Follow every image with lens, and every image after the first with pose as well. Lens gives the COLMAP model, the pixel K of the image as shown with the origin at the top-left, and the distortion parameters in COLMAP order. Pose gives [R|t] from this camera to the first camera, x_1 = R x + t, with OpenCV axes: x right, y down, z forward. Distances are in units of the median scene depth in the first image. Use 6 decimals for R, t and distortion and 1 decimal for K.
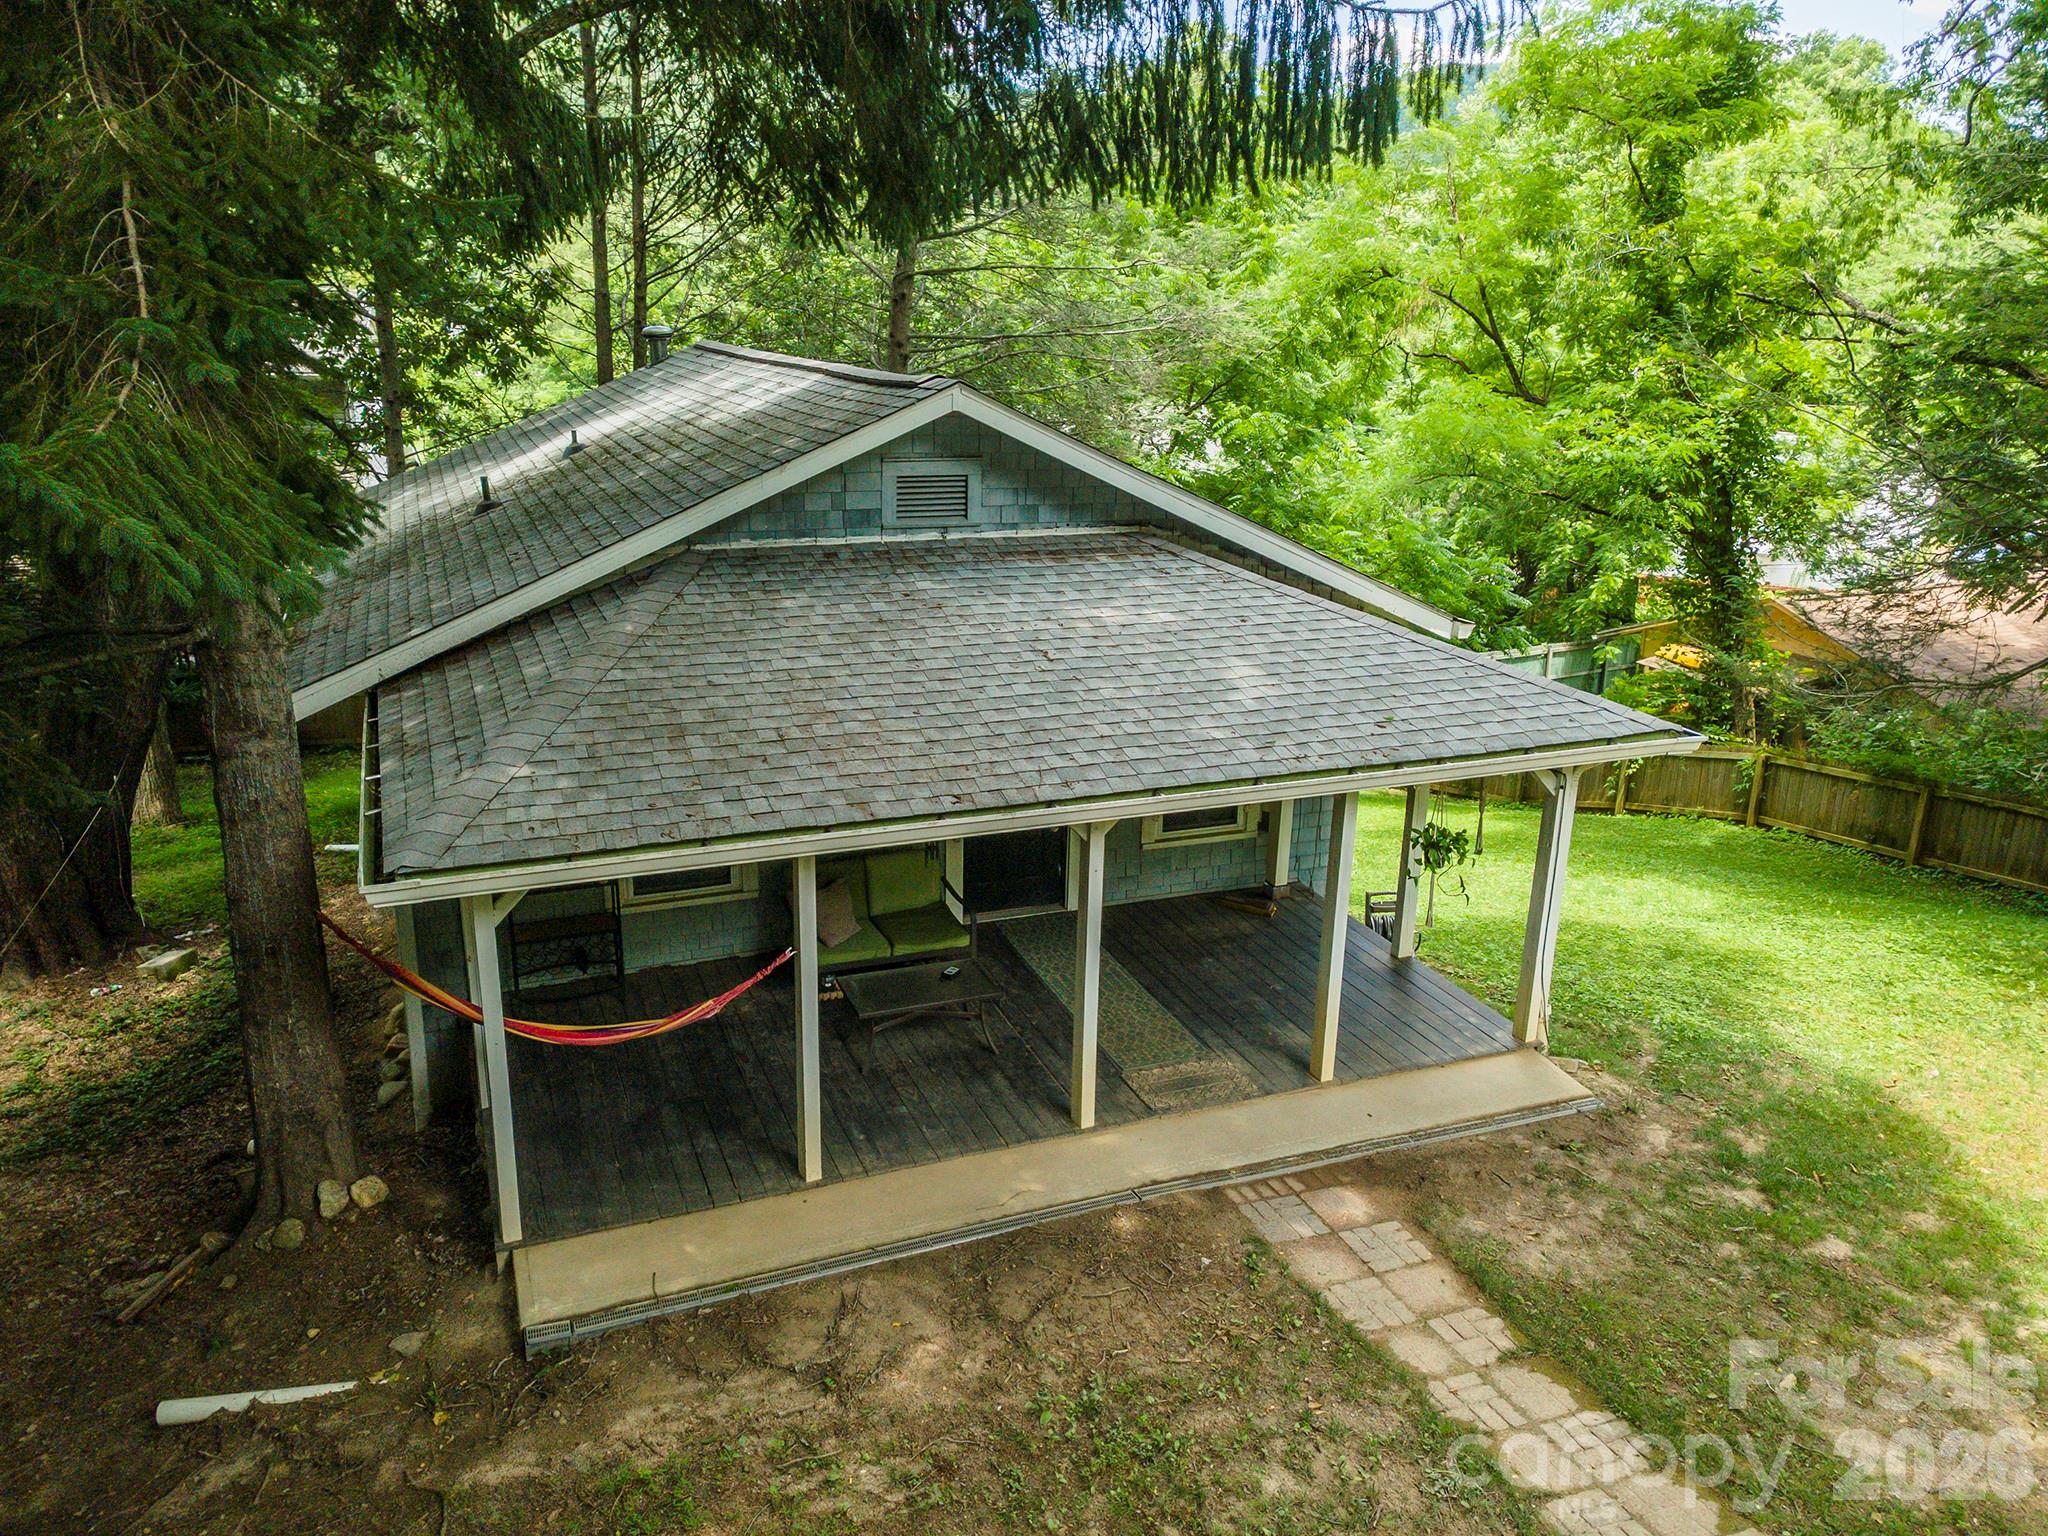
lens RADIAL K [[1484.6, 0, 1012.9], [0, 1484.6, 759.6], [0, 0, 1]] dist [0.047129, 0.017829]
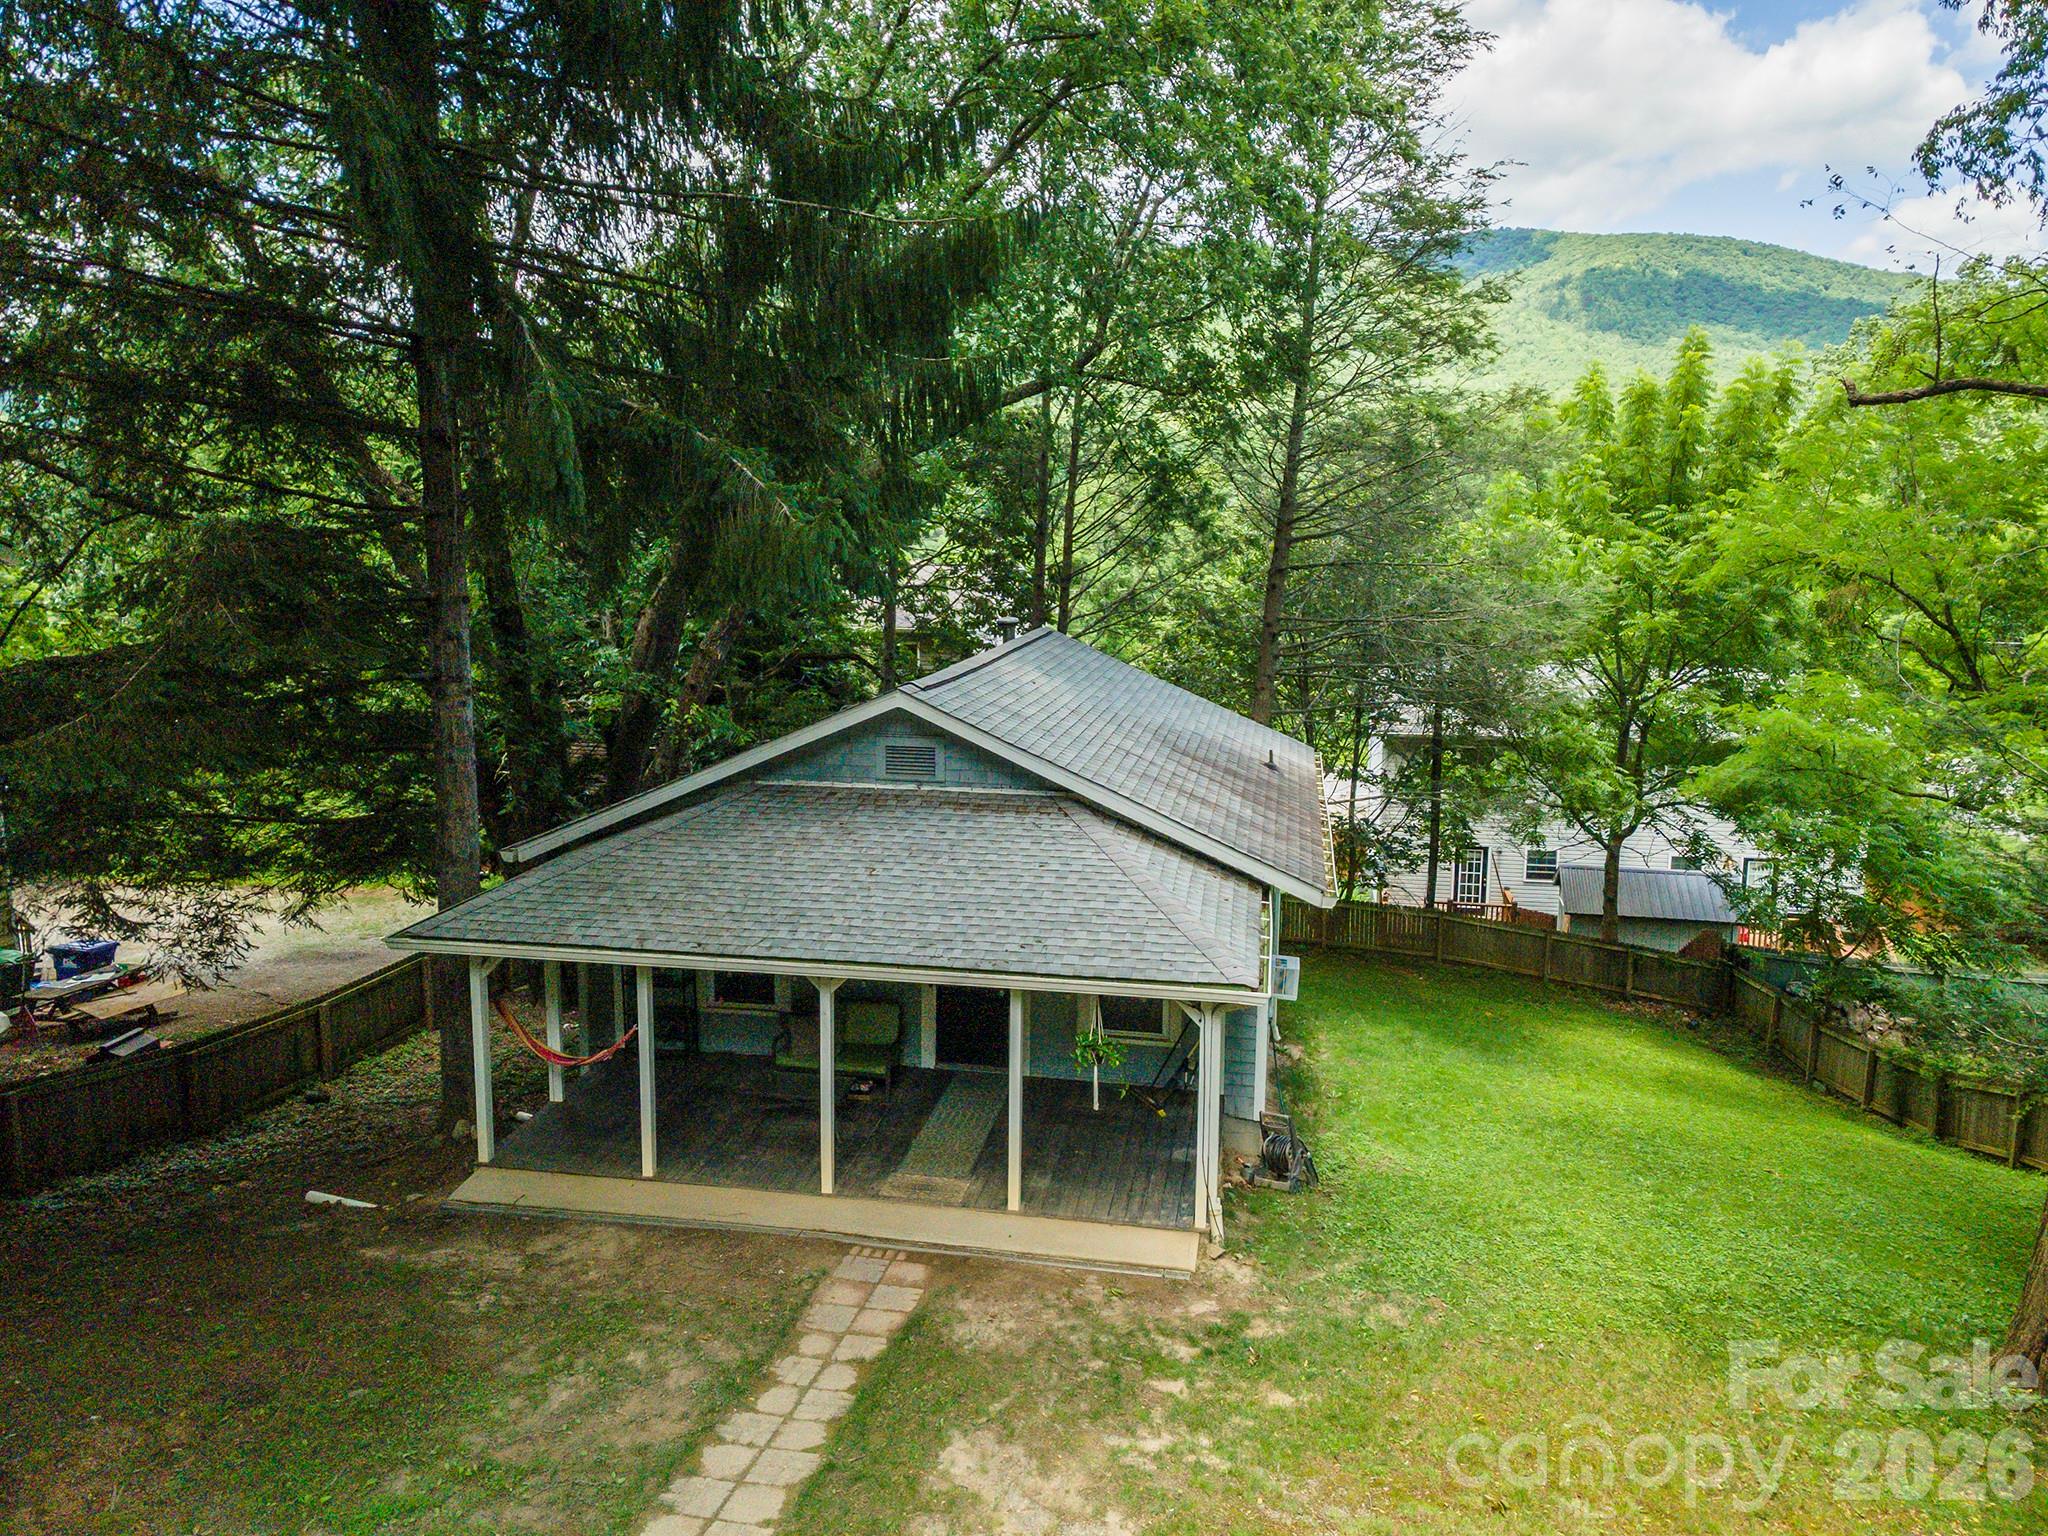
lens RADIAL K [[1484.6, 0, 1010.8], [0, 1484.6, 761.7], [0, 0, 1]] dist [0.047129, 0.017829]
pose [[0.847524, 0.074737, -0.525469, 0.907191], [-0.149070, 0.983704, -0.100522, -0.049059], [0.509393, 0.163527, 0.844854, -0.213700]]
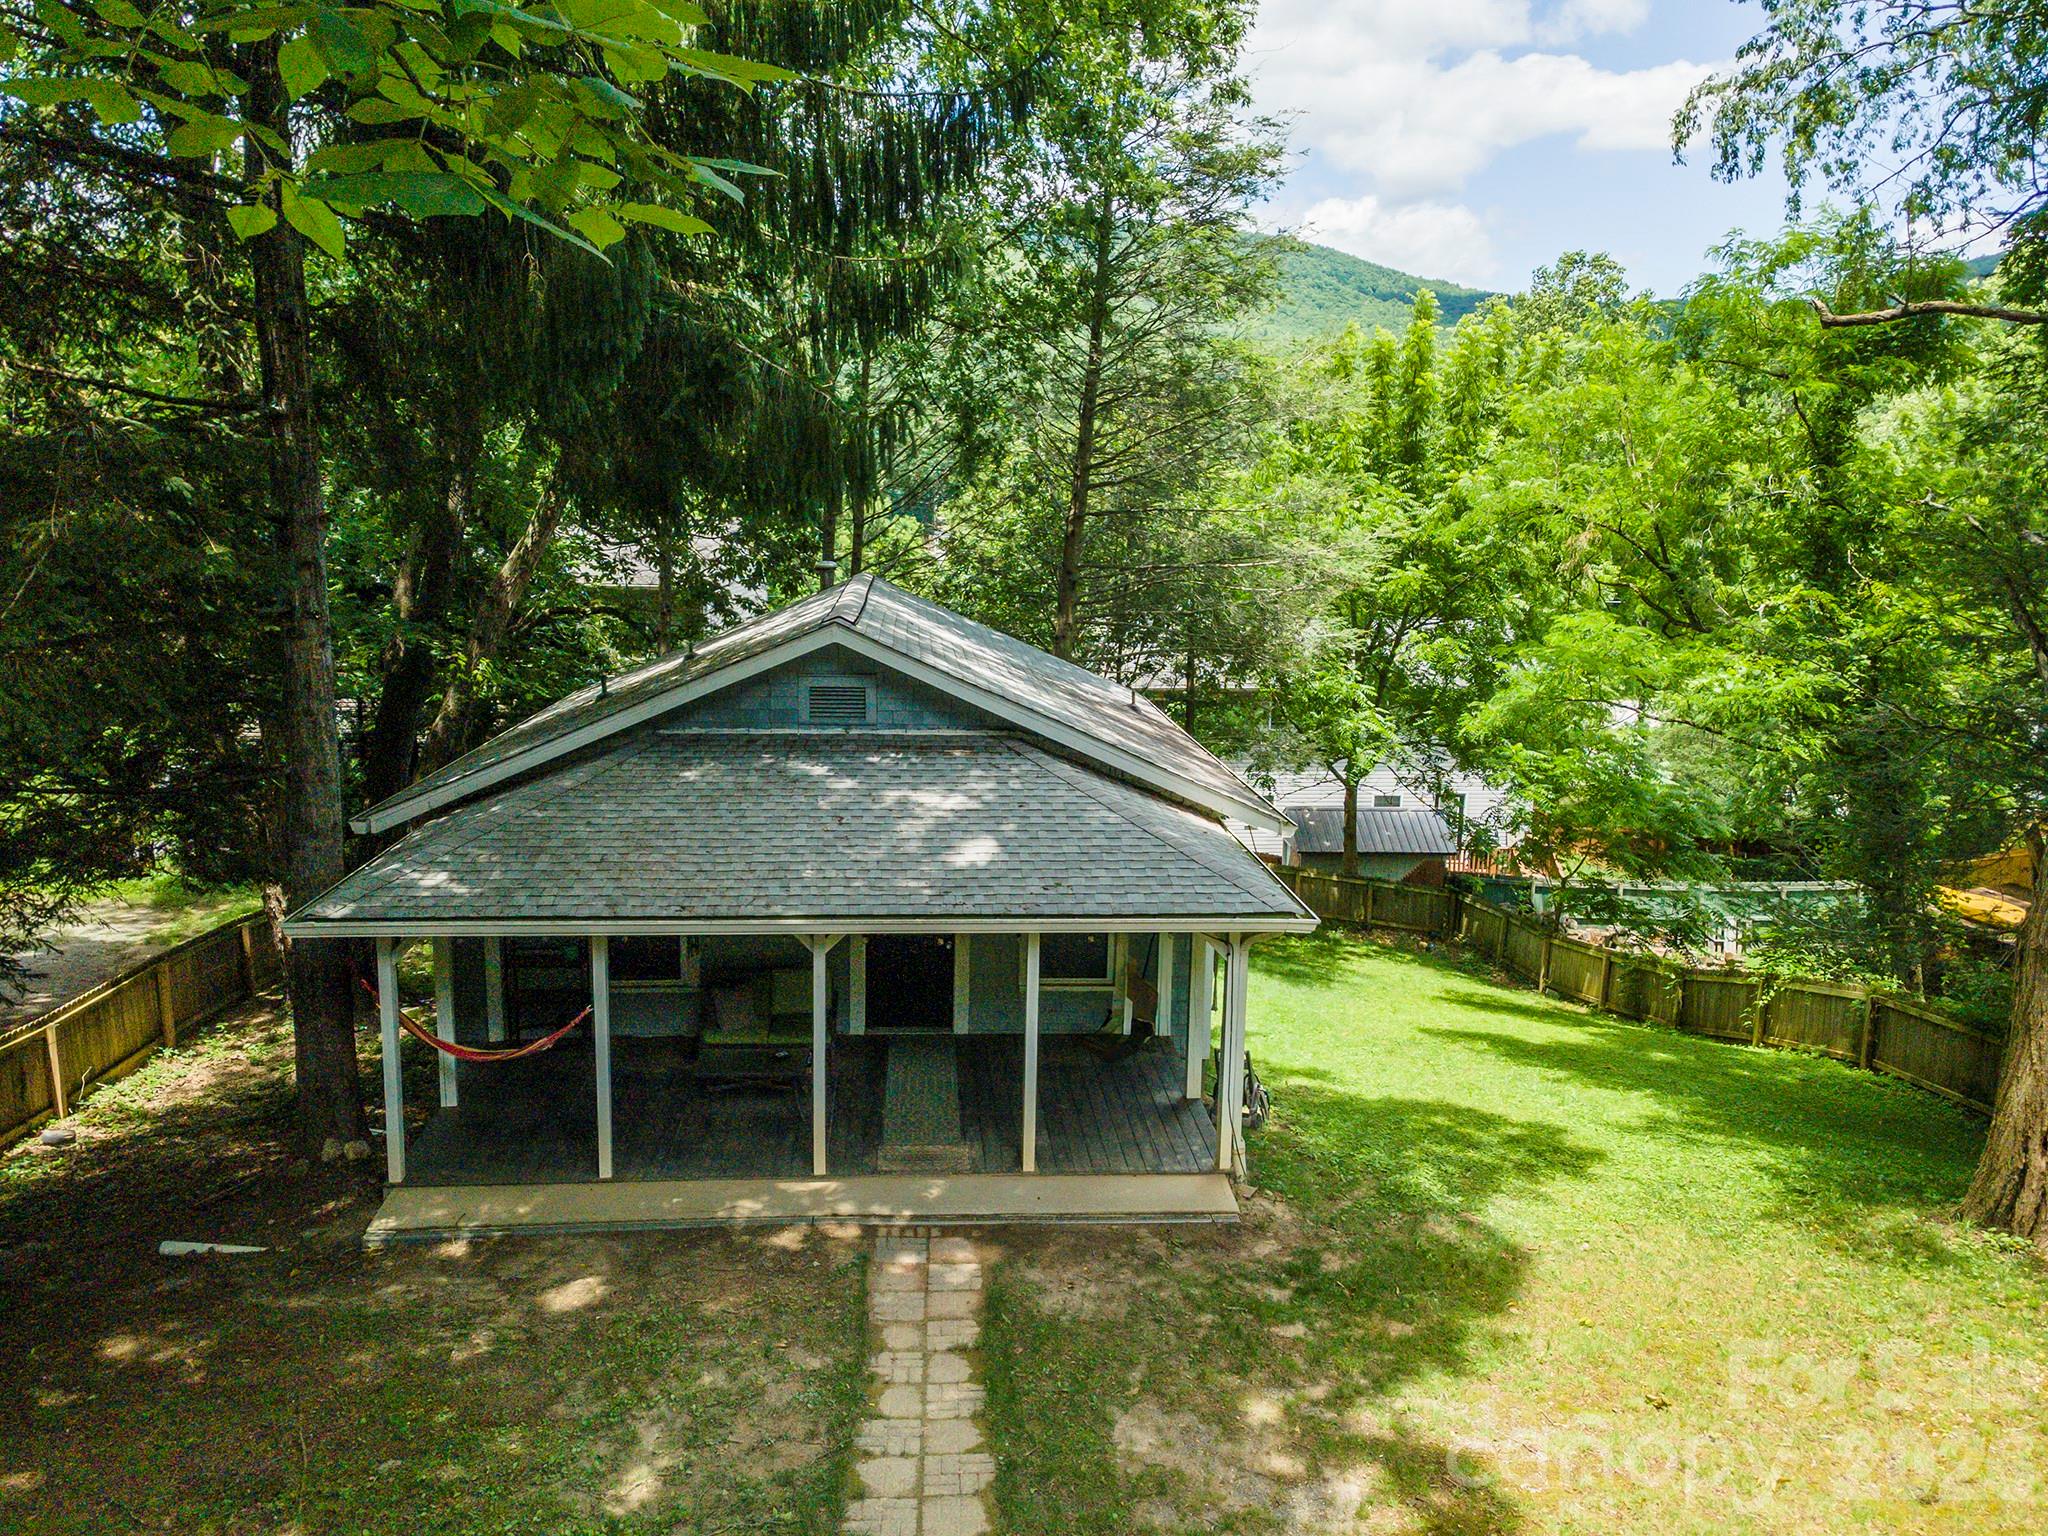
lens RADIAL K [[1484.6, 0, 1013.4], [0, 1484.6, 754.4], [0, 0, 1]] dist [0.047129, 0.017829]
pose [[0.953652, 0.050650, -0.296618, 0.566507], [-0.089089, 0.989064, -0.117537, 0.015944], [0.287421, 0.138515, 0.947736, -0.254871]]
